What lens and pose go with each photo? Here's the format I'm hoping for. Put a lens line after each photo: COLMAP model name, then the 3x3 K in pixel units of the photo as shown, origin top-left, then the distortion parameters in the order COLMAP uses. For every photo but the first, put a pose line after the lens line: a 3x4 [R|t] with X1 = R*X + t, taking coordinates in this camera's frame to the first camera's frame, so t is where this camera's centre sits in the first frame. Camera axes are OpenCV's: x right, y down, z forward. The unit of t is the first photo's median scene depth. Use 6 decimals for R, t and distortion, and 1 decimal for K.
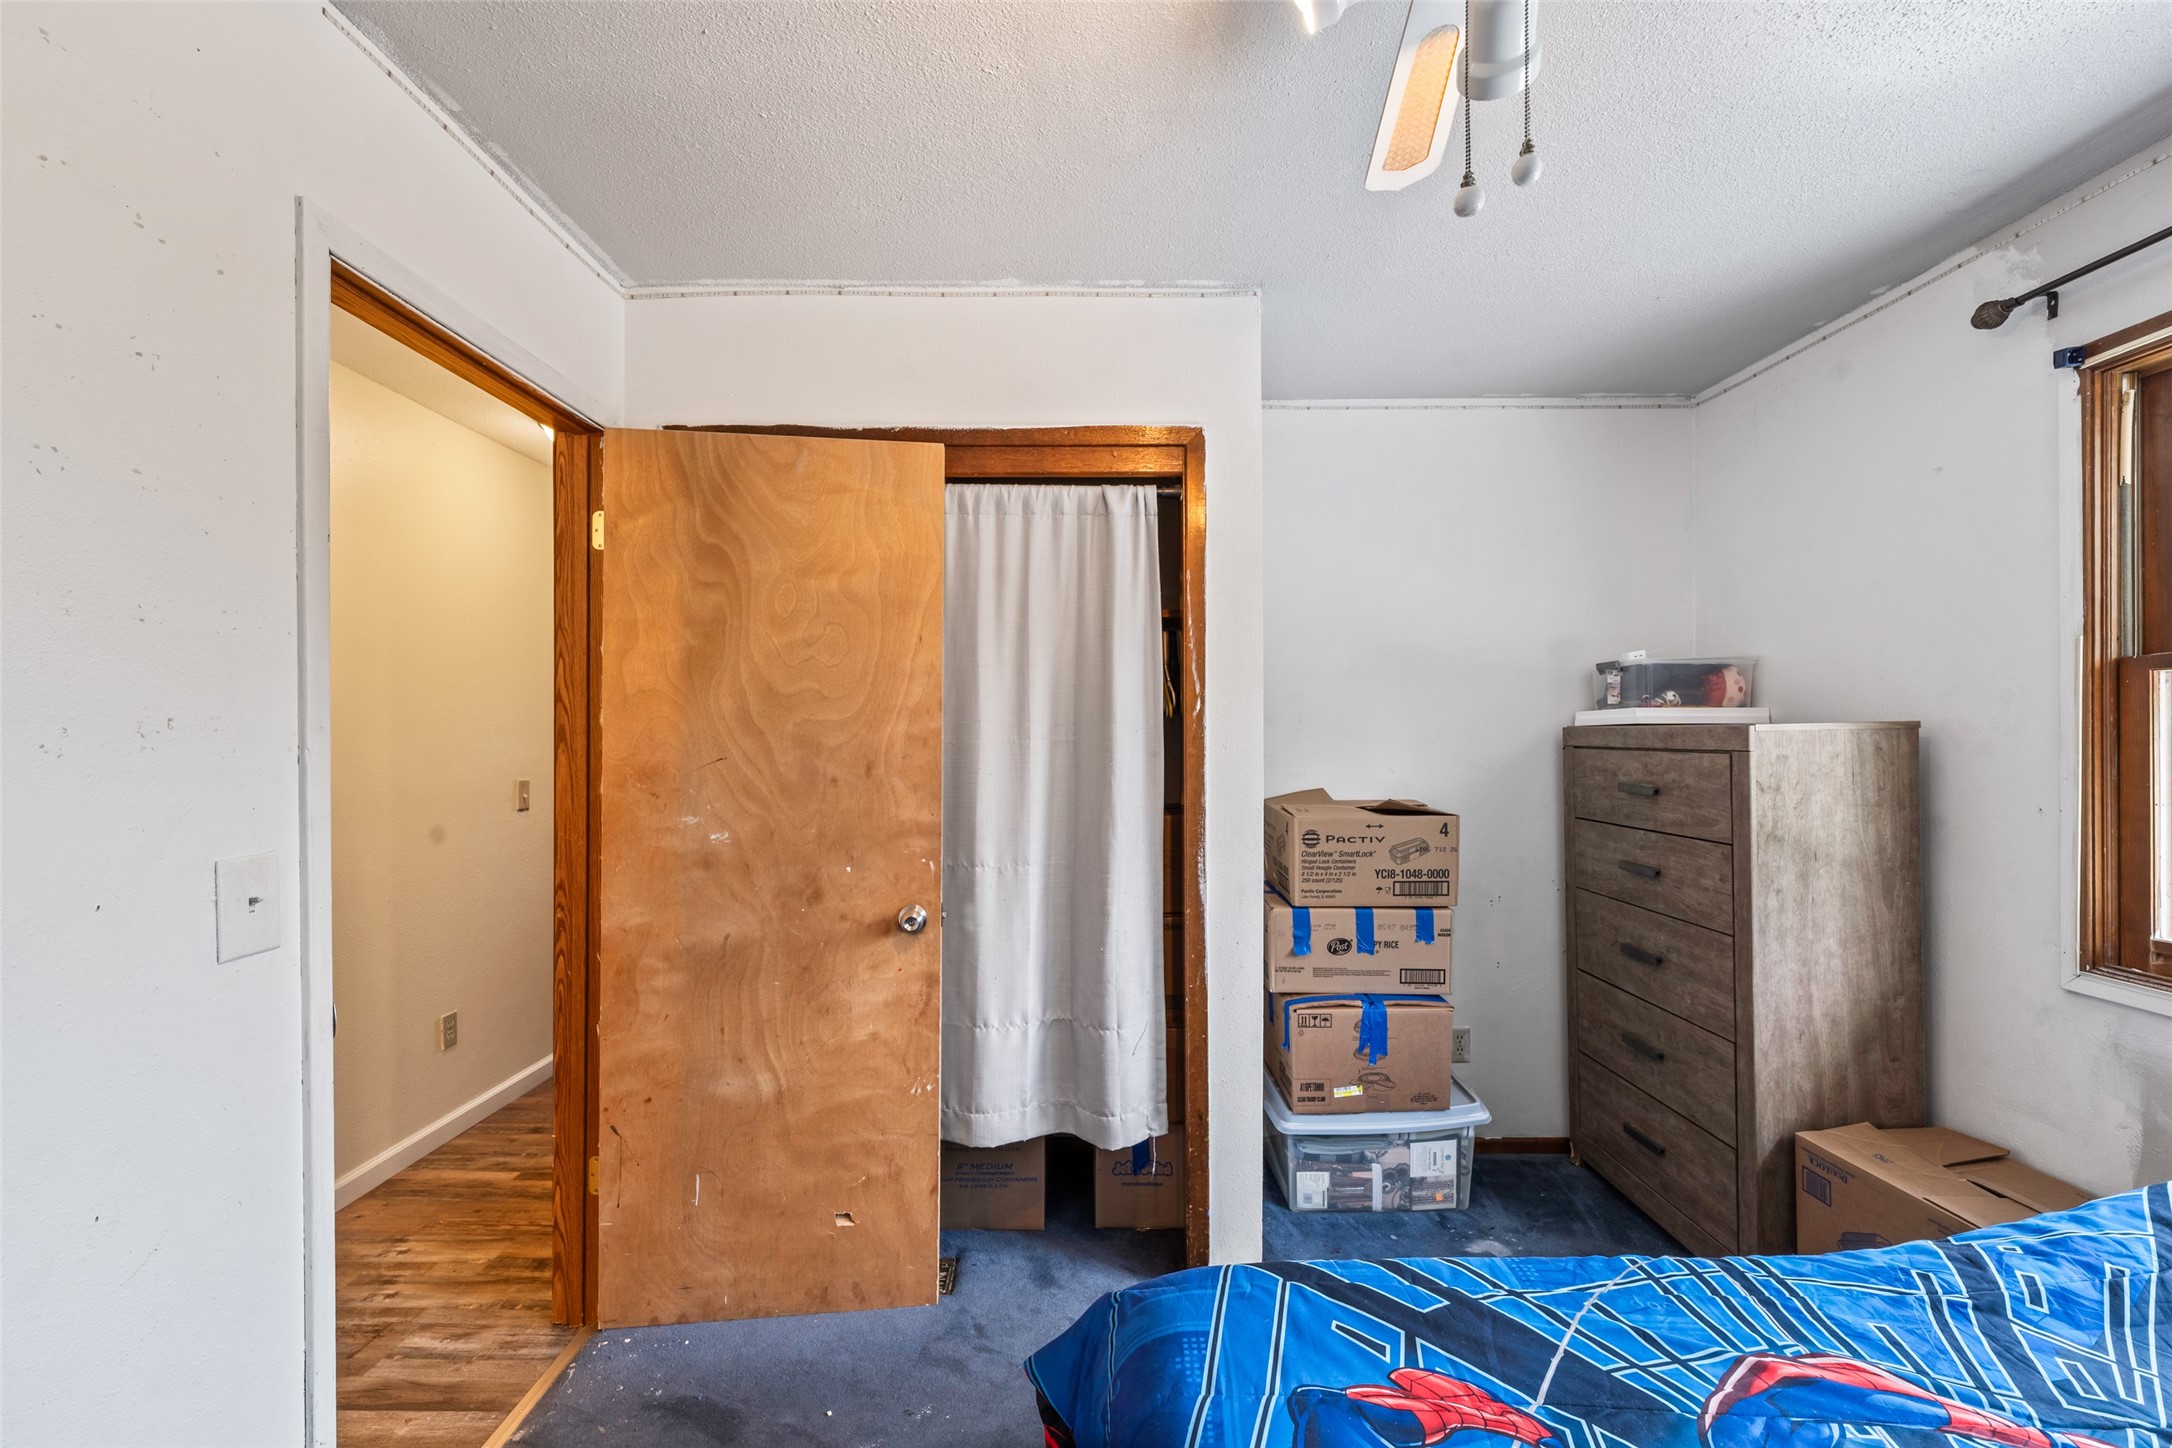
lens RADIAL K [[915.2, 0, 1088.3], [0, 915.2, 731.1], [0, 0, 1]] dist [0.001559, -0.000660]
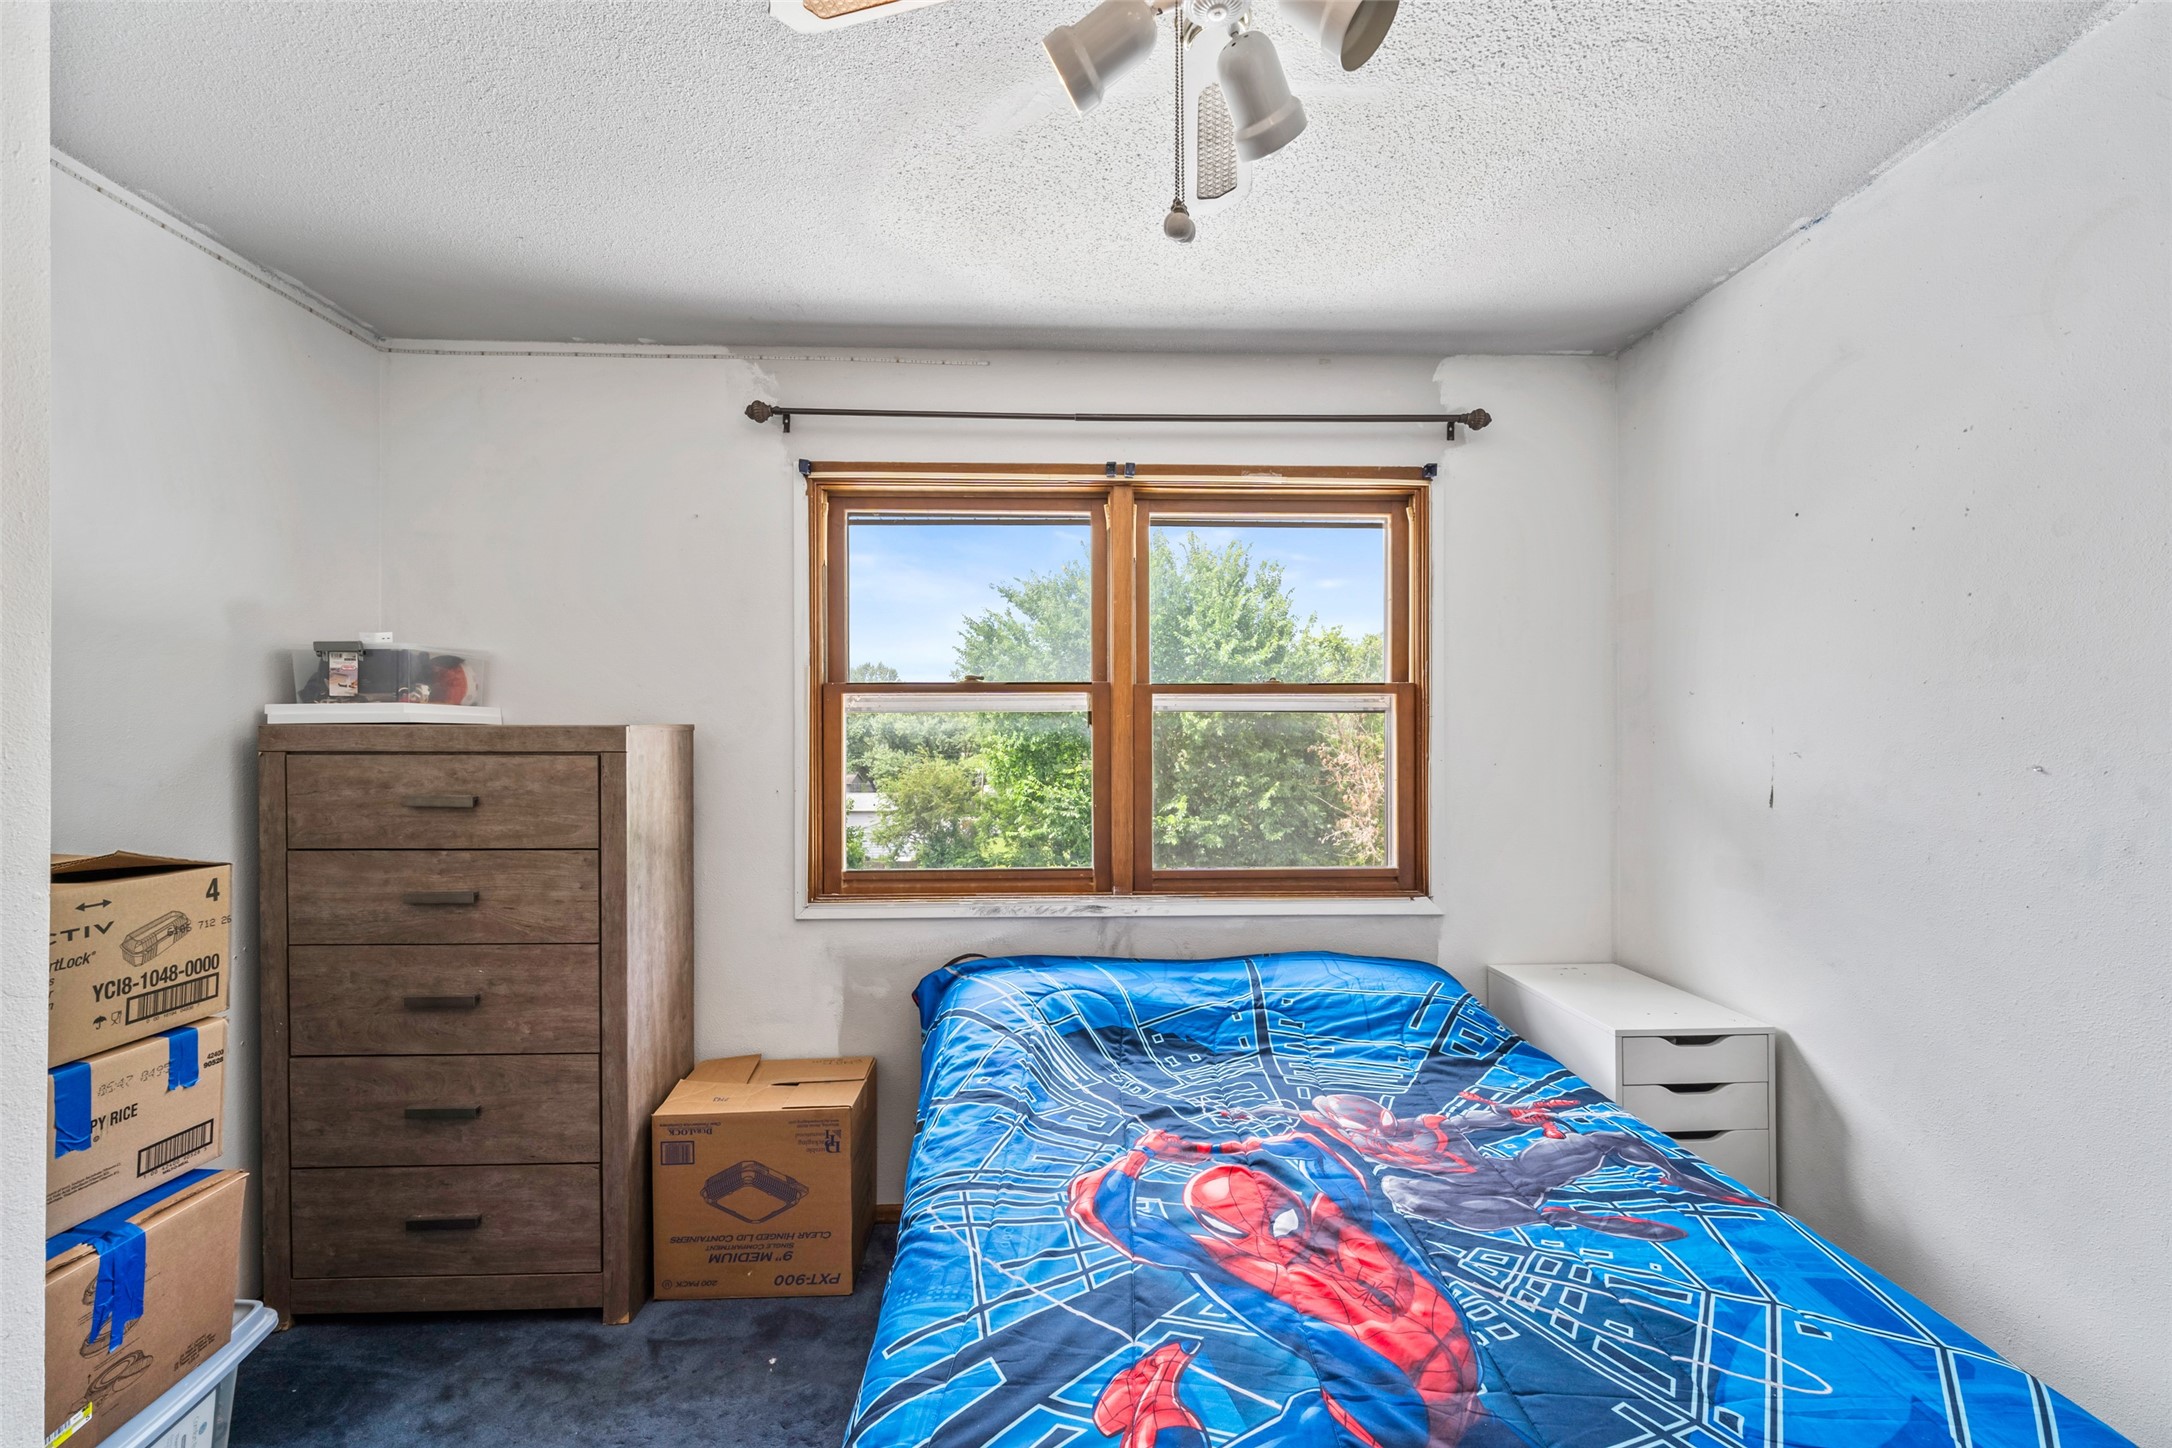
lens RADIAL K [[915.2, 0, 1088.3], [0, 915.2, 731.6], [0, 0, 1]] dist [0.001559, -0.000660]
pose [[-0.034758, 0.008253, 0.999362, -0.249837], [-0.002459, 0.999962, -0.008344, 0.005754], [-0.999393, -0.002747, -0.034737, 0.450509]]
